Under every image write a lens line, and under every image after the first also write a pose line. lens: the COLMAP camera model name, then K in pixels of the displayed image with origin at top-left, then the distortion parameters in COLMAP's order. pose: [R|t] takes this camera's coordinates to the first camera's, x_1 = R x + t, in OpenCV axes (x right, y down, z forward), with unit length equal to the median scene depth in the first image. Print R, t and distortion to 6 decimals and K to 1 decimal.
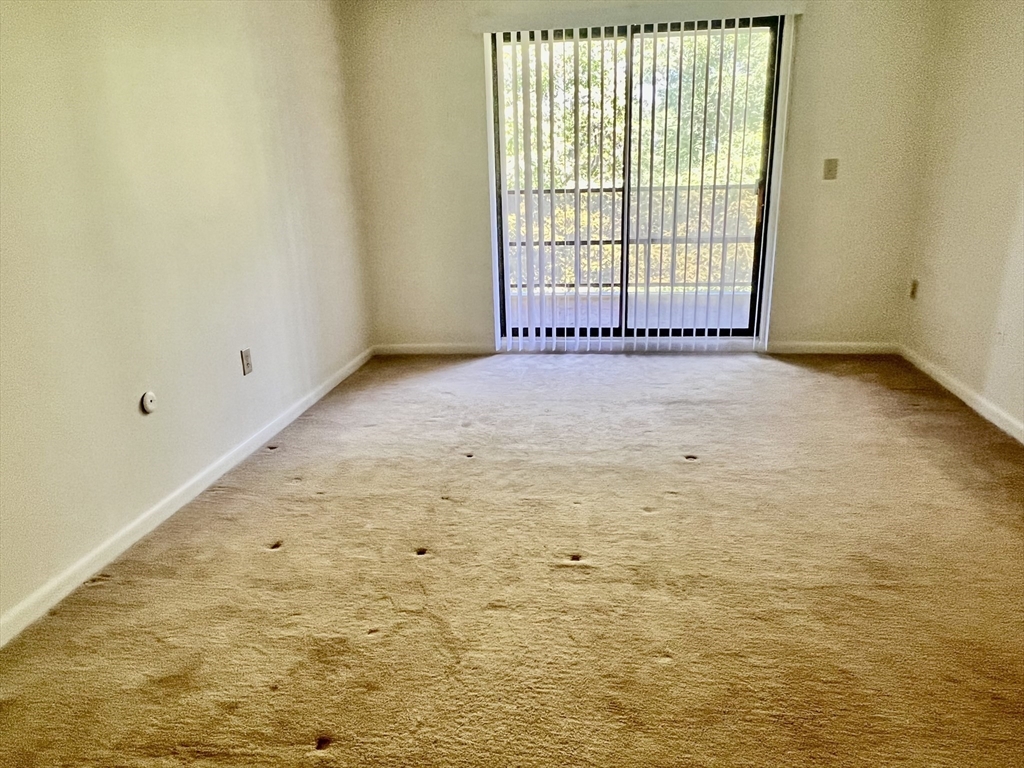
lens RADIAL K [[704.3, 0, 512.0], [0, 704.3, 384.0], [0, 0, 1]] dist [0.000555, -0.000539]
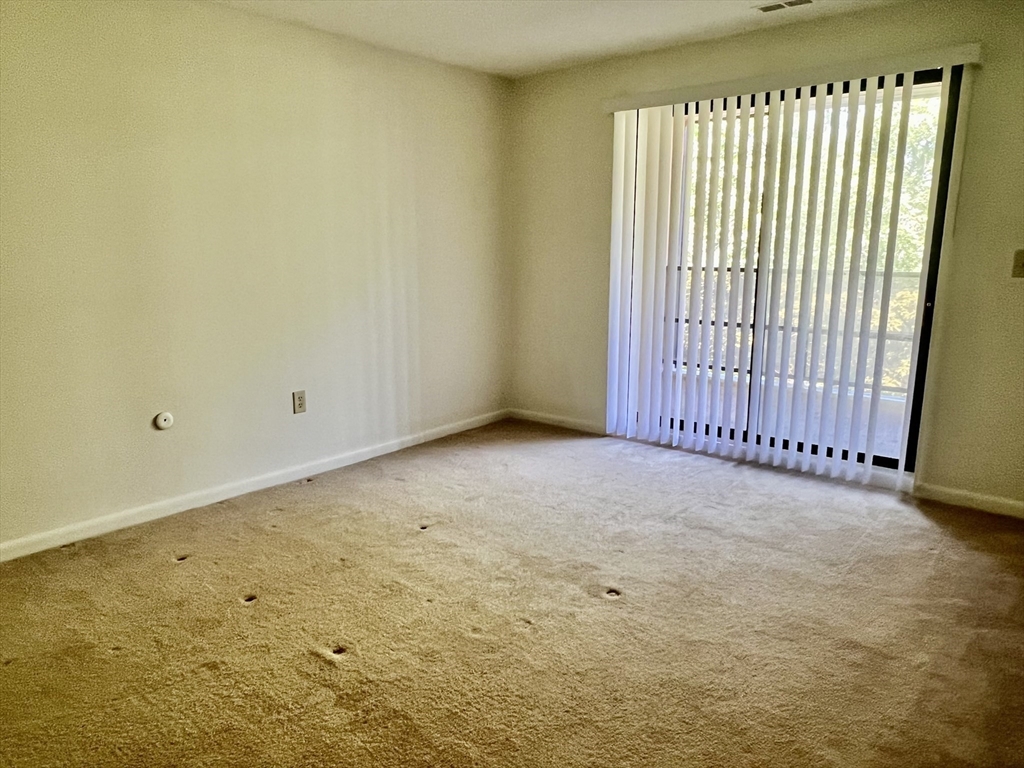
lens RADIAL K [[704.3, 0, 512.0], [0, 704.3, 384.0], [0, 0, 1]] dist [0.000555, -0.000539]
pose [[0.847769, 0.136724, -0.512439, 0.453050], [-0.178602, 0.983364, -0.033104, -0.075670], [0.499389, 0.119587, 0.858085, 0.152419]]
